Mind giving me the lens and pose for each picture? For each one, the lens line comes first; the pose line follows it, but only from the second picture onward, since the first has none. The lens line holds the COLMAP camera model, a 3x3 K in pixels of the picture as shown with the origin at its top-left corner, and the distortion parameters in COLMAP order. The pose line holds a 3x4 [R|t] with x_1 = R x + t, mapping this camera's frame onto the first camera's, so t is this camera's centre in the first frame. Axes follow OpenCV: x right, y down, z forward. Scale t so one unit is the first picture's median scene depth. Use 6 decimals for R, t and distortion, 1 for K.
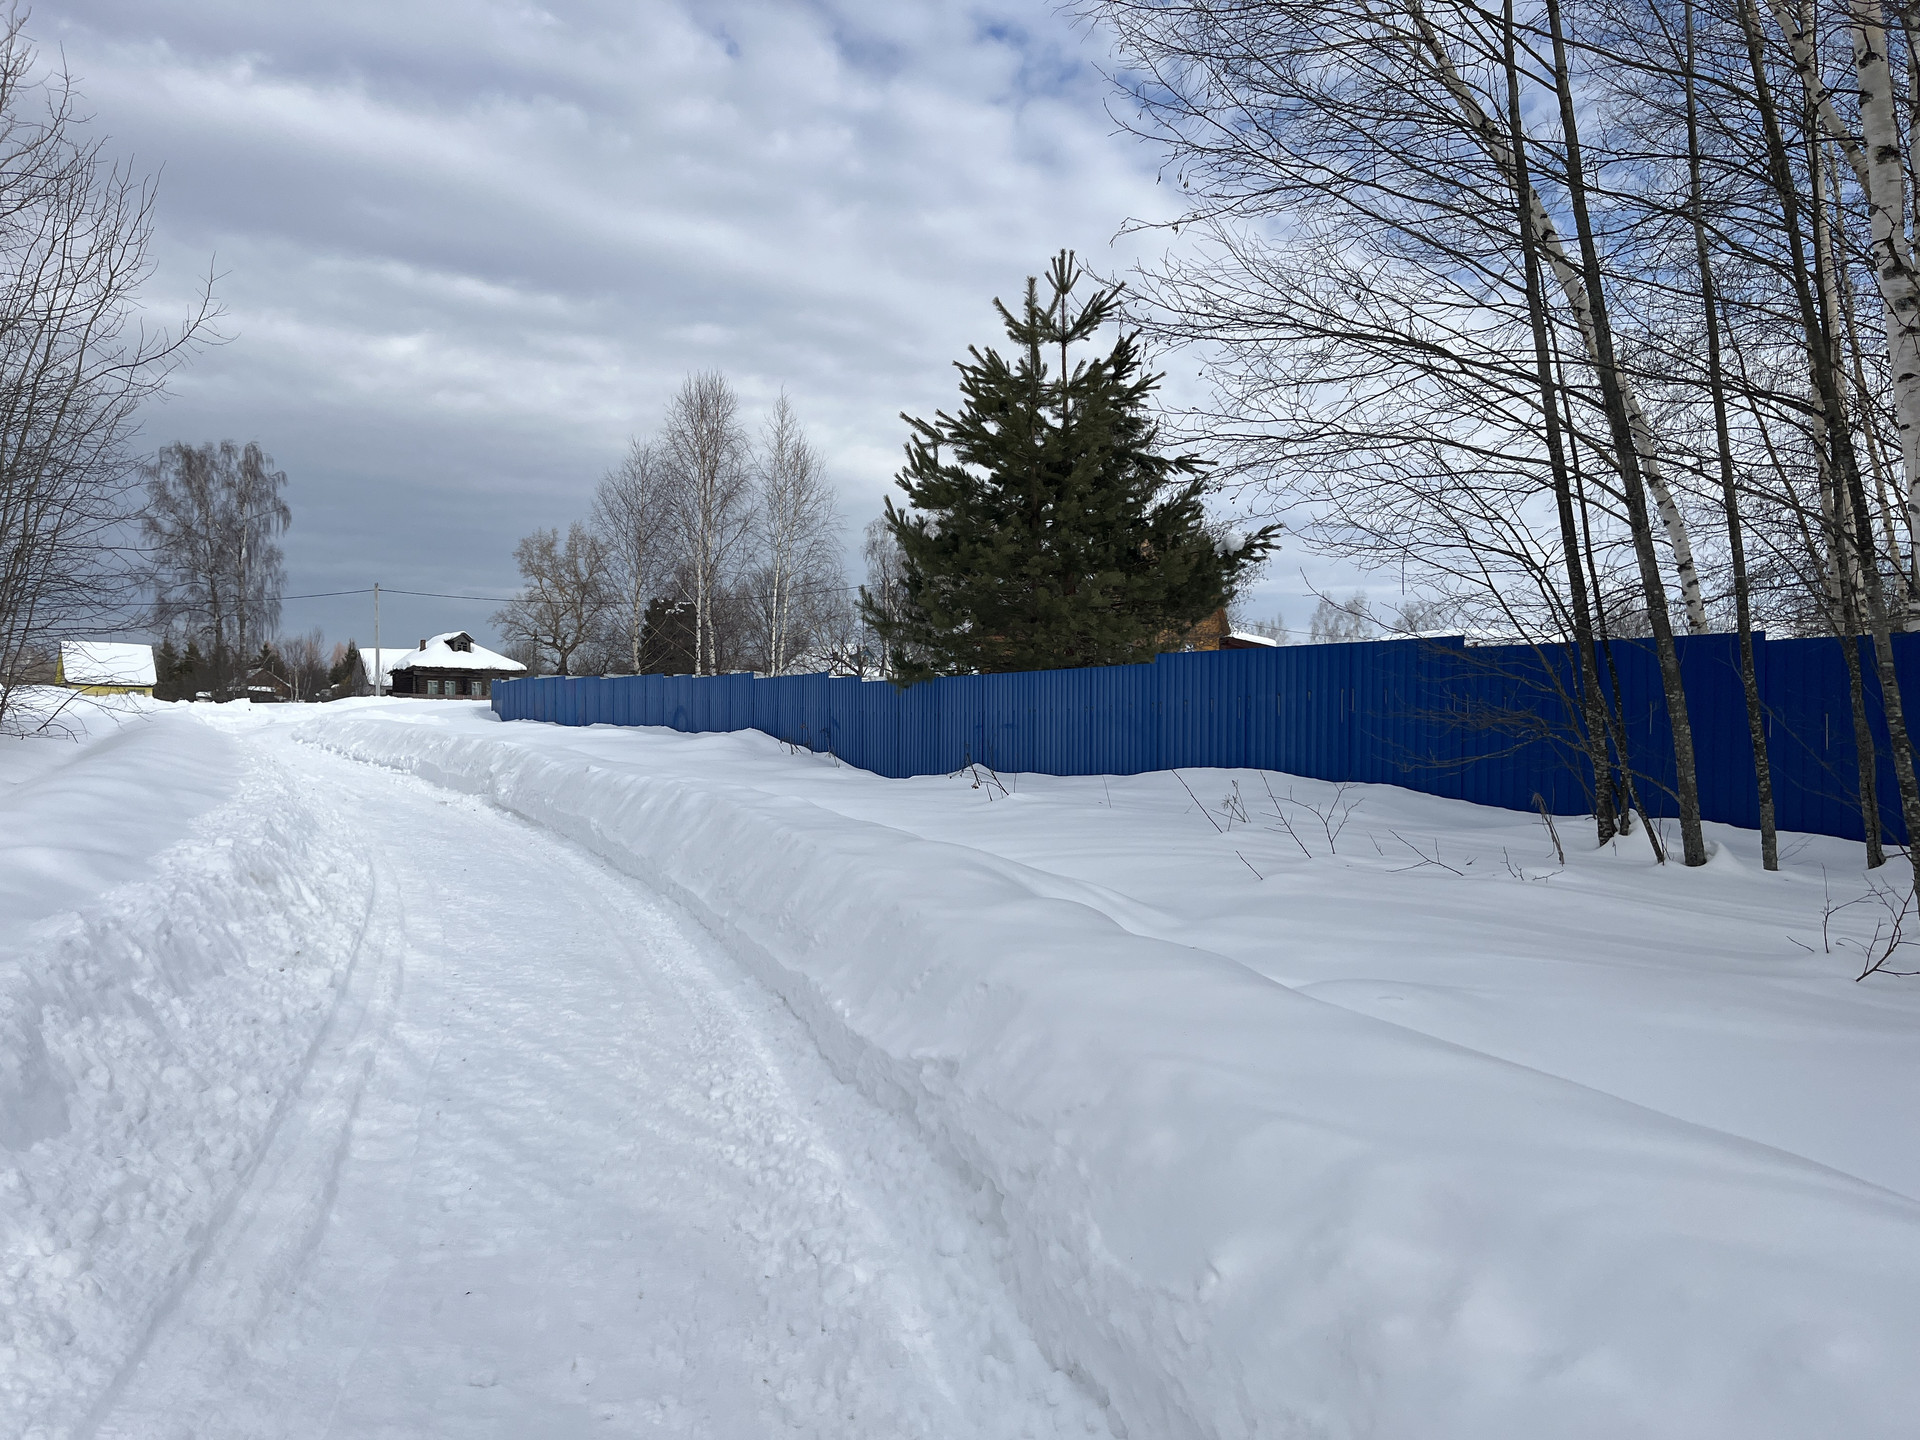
lens RADIAL K [[1449.2, 0, 957.6], [0, 1449.2, 722.2], [0, 0, 1]] dist [0.072660, -0.101428]
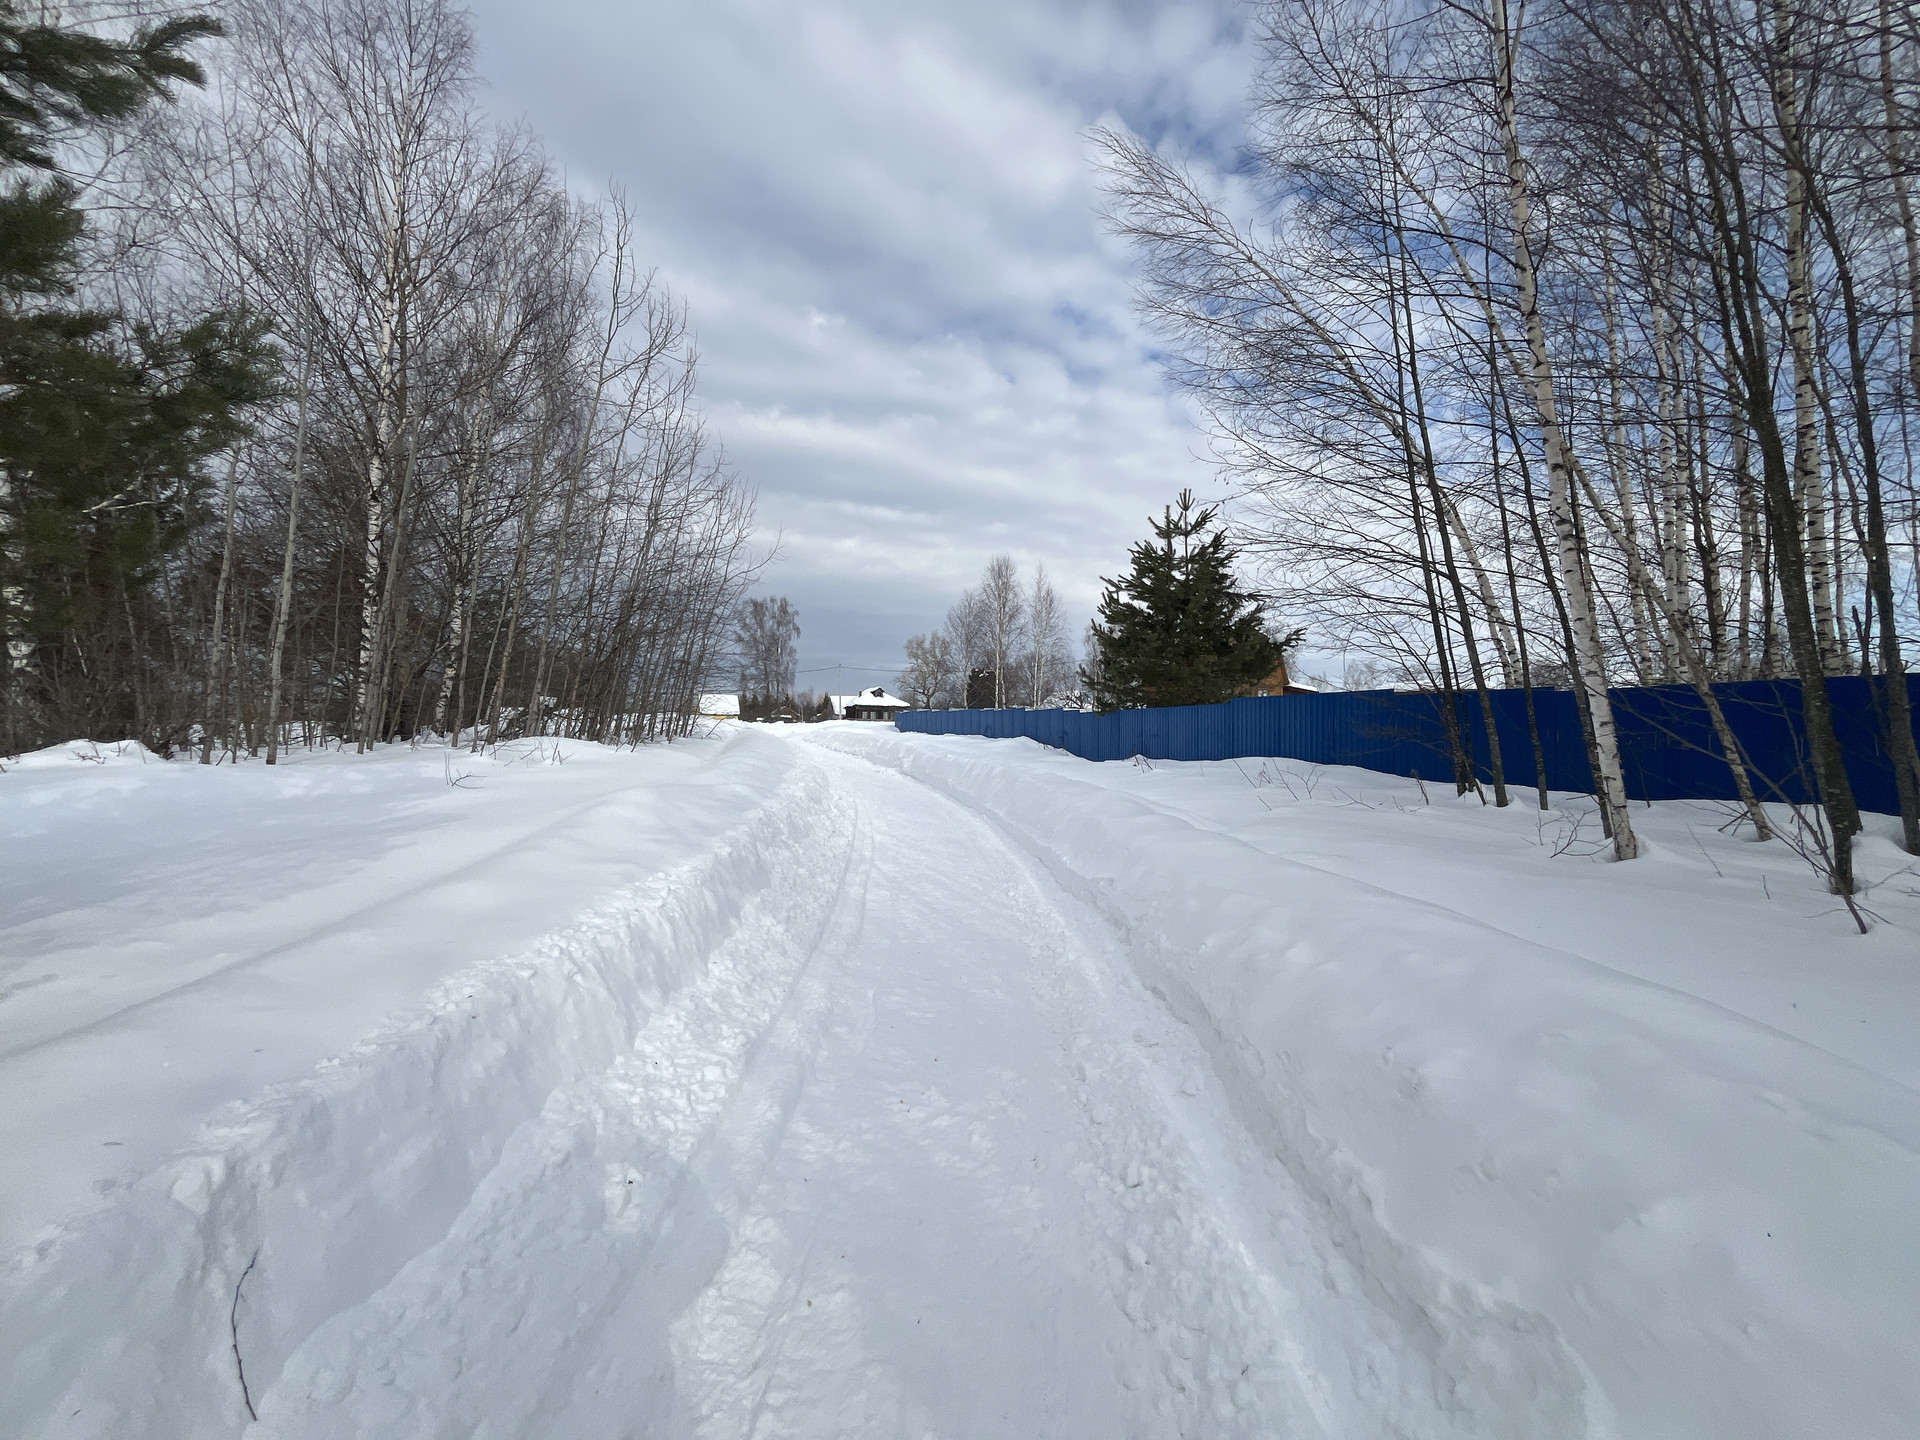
lens RADIAL K [[783.1, 0, 962.9], [0, 783.1, 715.0], [0, 0, 1]] dist [-0.004020, -0.000135]
pose [[0.976286, -0.002934, -0.216463, 0.009043], [-0.002060, 0.999737, -0.022838, -0.000041], [0.216473, 0.022742, 0.976024, -0.071971]]
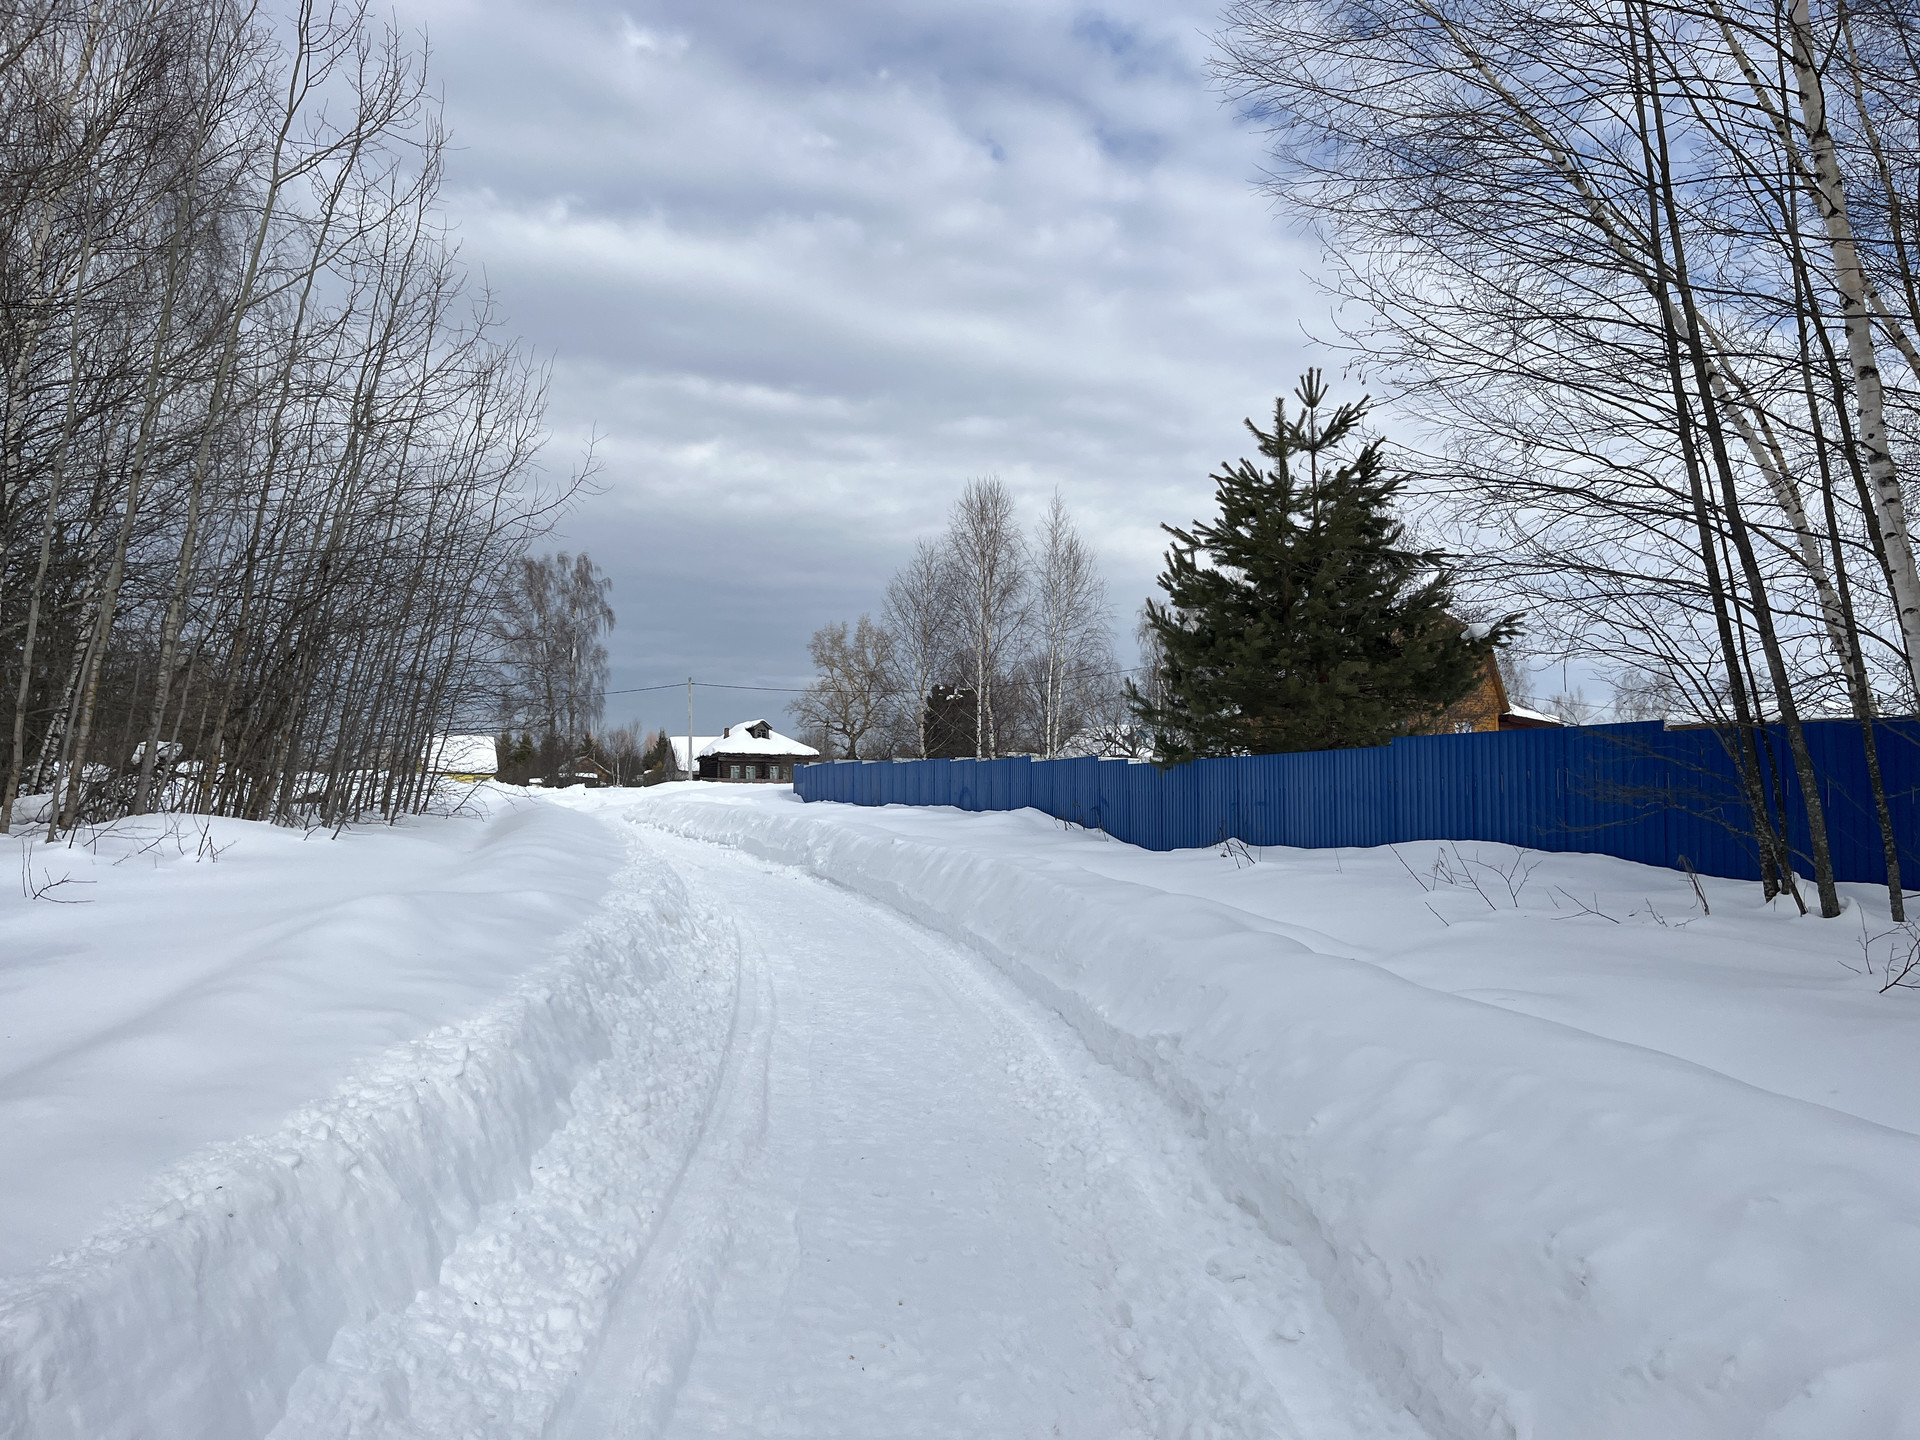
lens RADIAL K [[1449.2, 0, 957.6], [0, 1449.2, 722.2], [0, 0, 1]] dist [0.072660, -0.101428]
pose [[0.982105, -0.015241, -0.187719, 0.014647], [0.004772, 0.998414, -0.056096, 0.001563], [0.188276, 0.054196, 0.980620, -0.115578]]
